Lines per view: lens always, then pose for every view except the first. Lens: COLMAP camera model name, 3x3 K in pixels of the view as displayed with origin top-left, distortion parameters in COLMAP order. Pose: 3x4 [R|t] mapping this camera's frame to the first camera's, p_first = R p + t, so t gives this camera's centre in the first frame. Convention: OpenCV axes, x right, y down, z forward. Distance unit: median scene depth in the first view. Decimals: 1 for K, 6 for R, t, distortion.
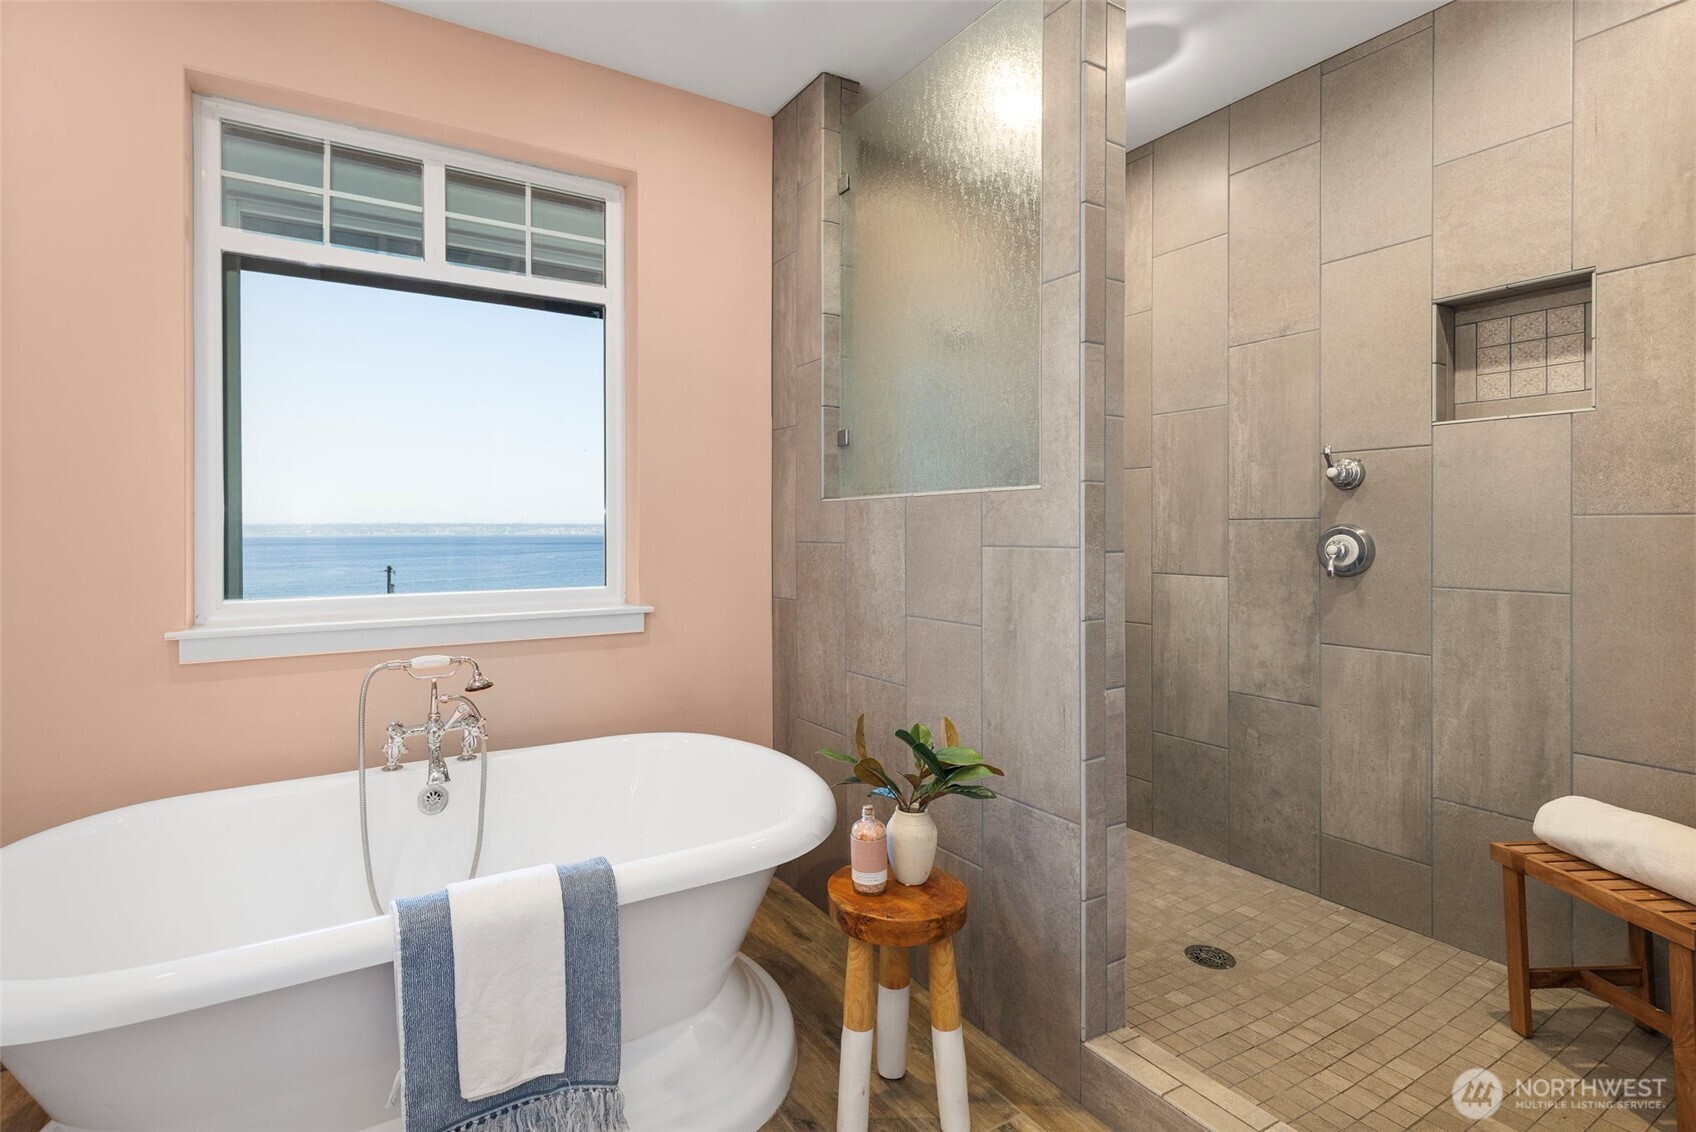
lens RADIAL K [[837.4, 0, 842.7], [0, 837.4, 532.5], [0, 0, 1]] dist [-0.001918, -0.000406]
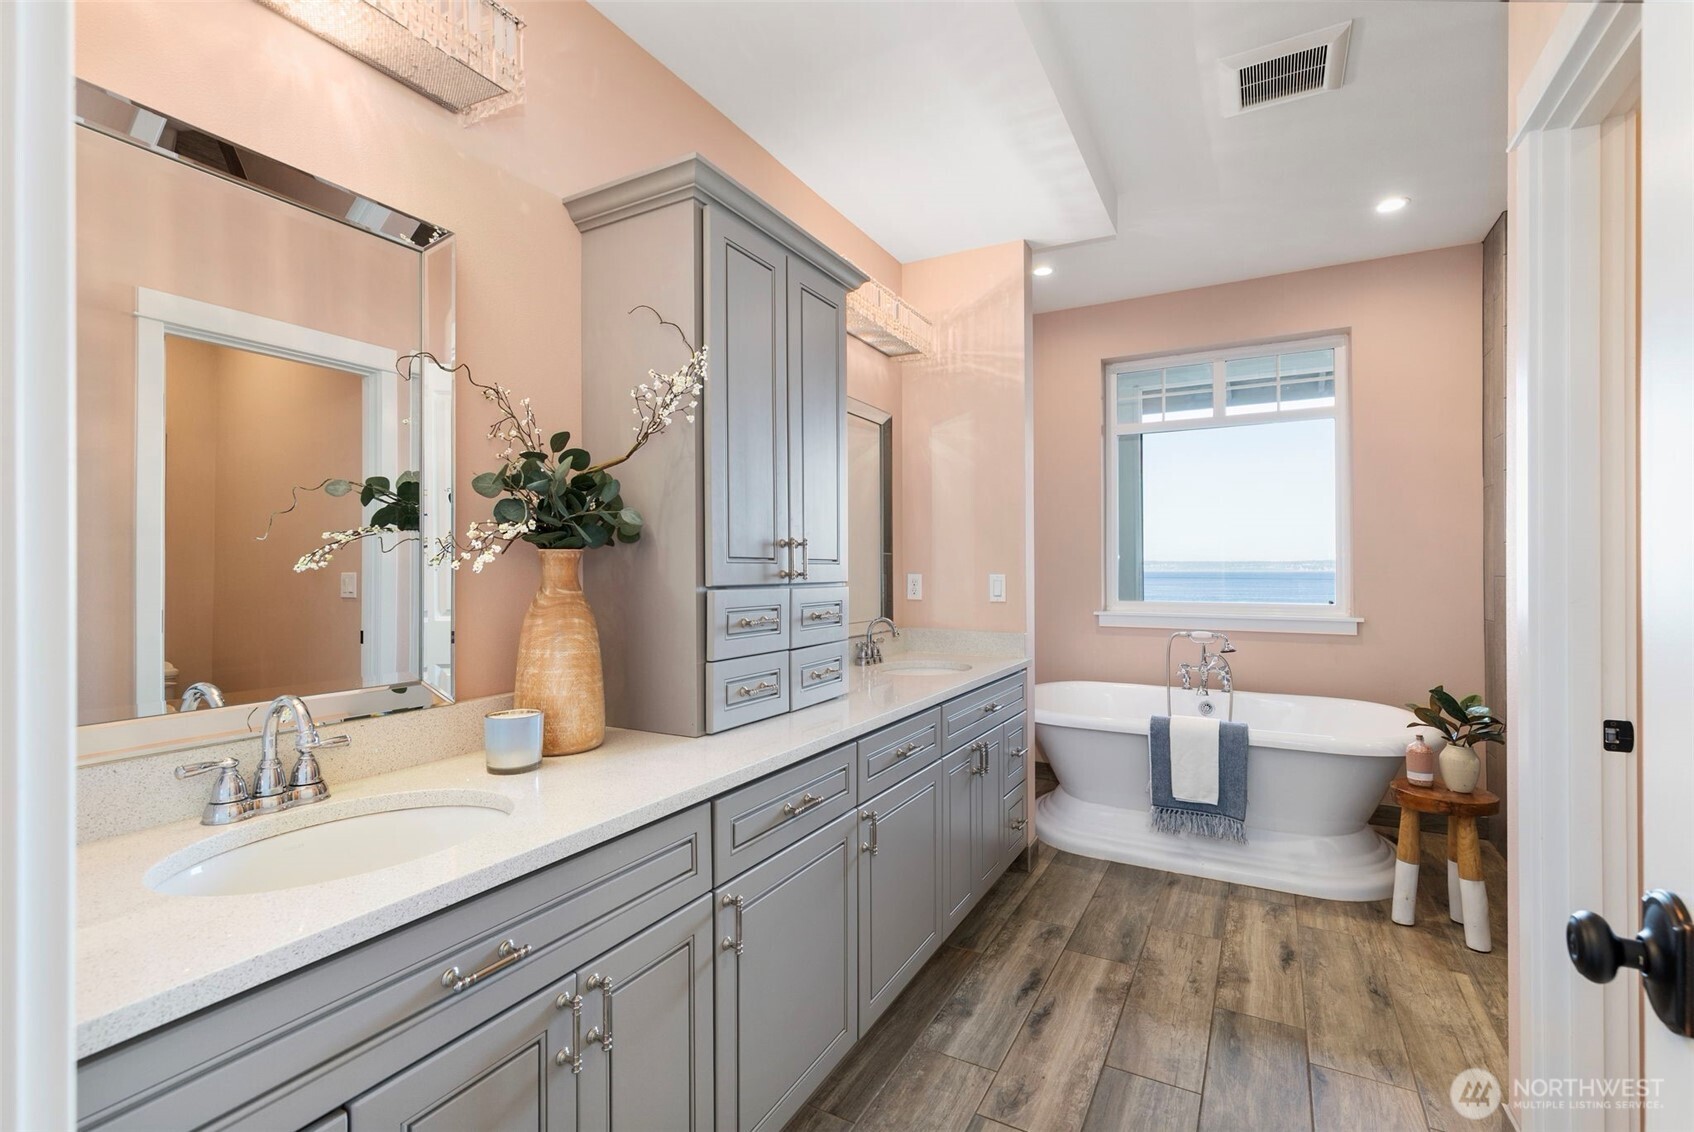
lens RADIAL K [[747.1, 0, 847.0], [0, 747.1, 566.0], [0, 0, 1]] dist [0.000481, 0.000044]
pose [[0.493881, -0.001448, -0.869528, 0.618807], [-0.000692, 0.999998, -0.002058, -0.000782], [0.869529, 0.001618, 0.493879, -0.580858]]
